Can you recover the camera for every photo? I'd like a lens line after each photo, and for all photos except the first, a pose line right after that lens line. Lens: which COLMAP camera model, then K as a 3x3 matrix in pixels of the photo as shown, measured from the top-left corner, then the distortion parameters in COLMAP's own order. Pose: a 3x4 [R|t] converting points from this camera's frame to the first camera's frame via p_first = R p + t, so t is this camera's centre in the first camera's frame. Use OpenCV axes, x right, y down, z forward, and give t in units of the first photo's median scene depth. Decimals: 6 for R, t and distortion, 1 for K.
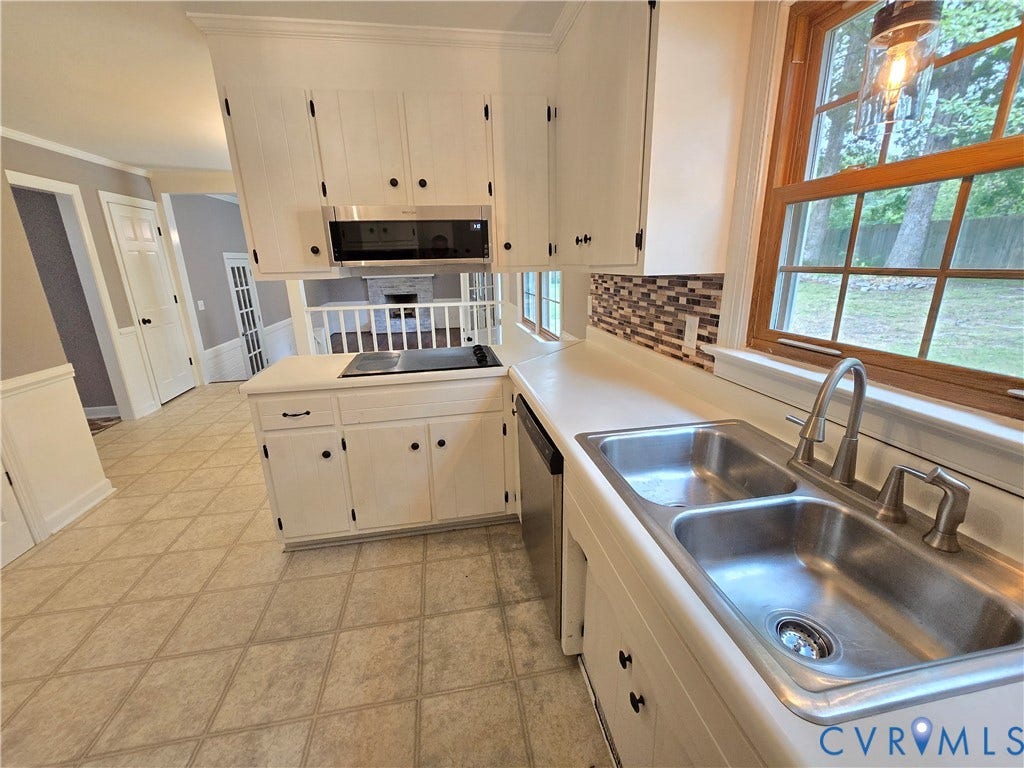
lens RADIAL K [[421.4, 0, 515.7], [0, 421.4, 384.6], [0, 0, 1]] dist [-0.004027, -0.000392]
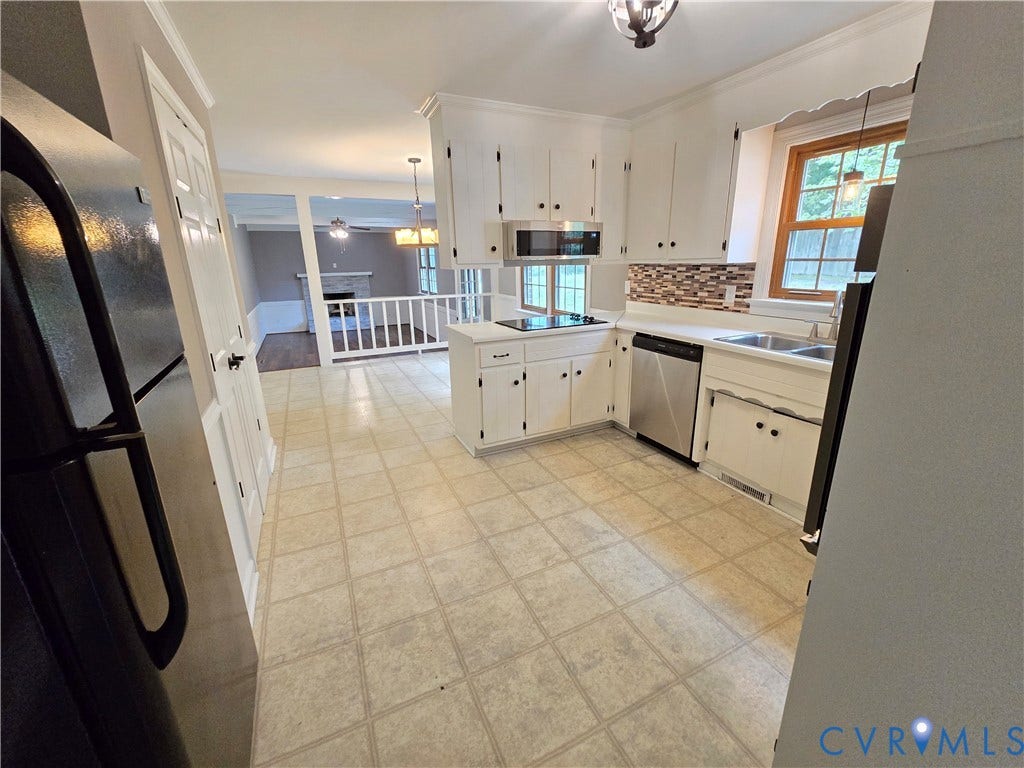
lens RADIAL K [[421.4, 0, 513.9], [0, 421.4, 383.3], [0, 0, 1]] dist [-0.004027, -0.000392]
pose [[0.964213, -0.070584, 0.255560, -0.889396], [0.071836, 0.997407, 0.004444, 0.169109], [-0.255211, 0.014074, 0.966783, -0.496238]]
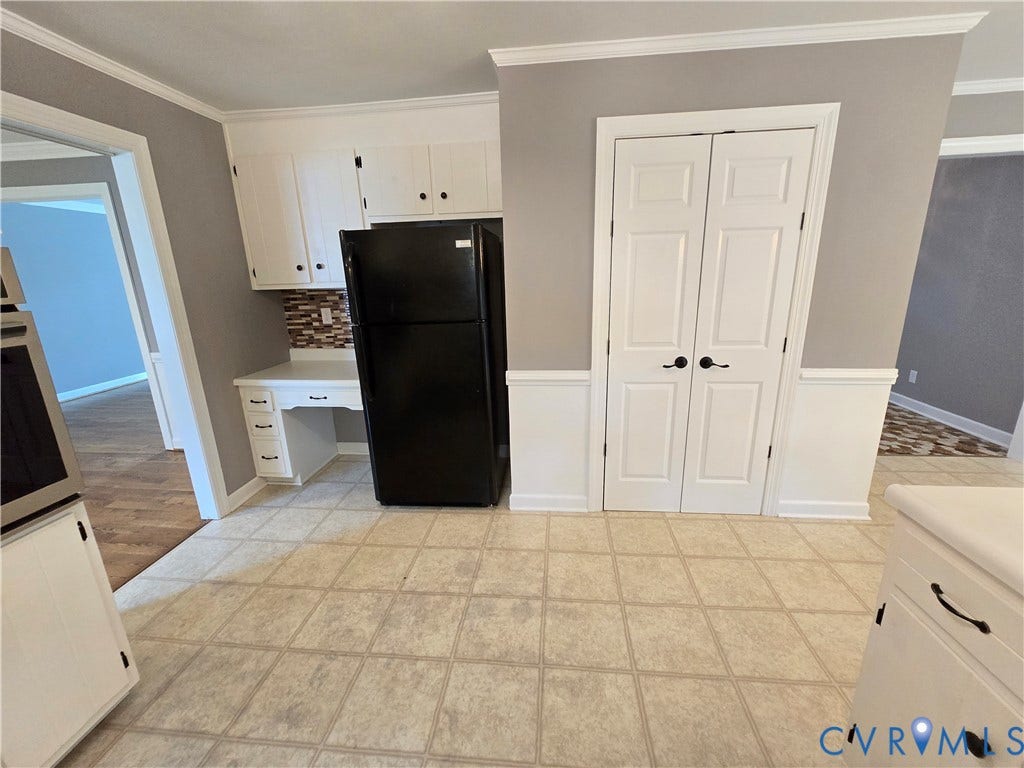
lens RADIAL K [[421.4, 0, 515.9], [0, 421.4, 387.3], [0, 0, 1]] dist [-0.004027, -0.000392]
pose [[-0.274381, 0.280678, -0.919747, -0.072803], [-0.239052, 0.906521, 0.347956, -0.174346], [0.931434, 0.315340, -0.181636, 0.601887]]
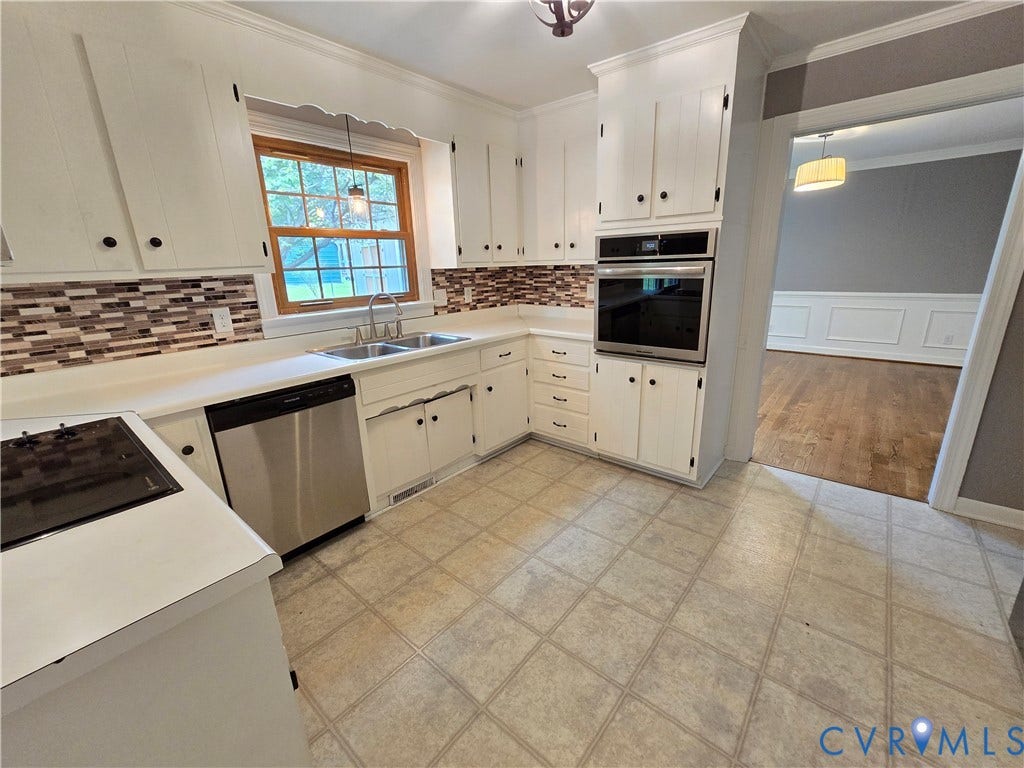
lens RADIAL K [[421.4, 0, 521.1], [0, 421.4, 382.8], [0, 0, 1]] dist [-0.004027, -0.000392]
pose [[-0.642007, -0.173111, 0.746900, -1.040653], [0.254976, 0.870520, 0.420931, -0.232674], [-0.723059, 0.460682, -0.514741, 0.939154]]
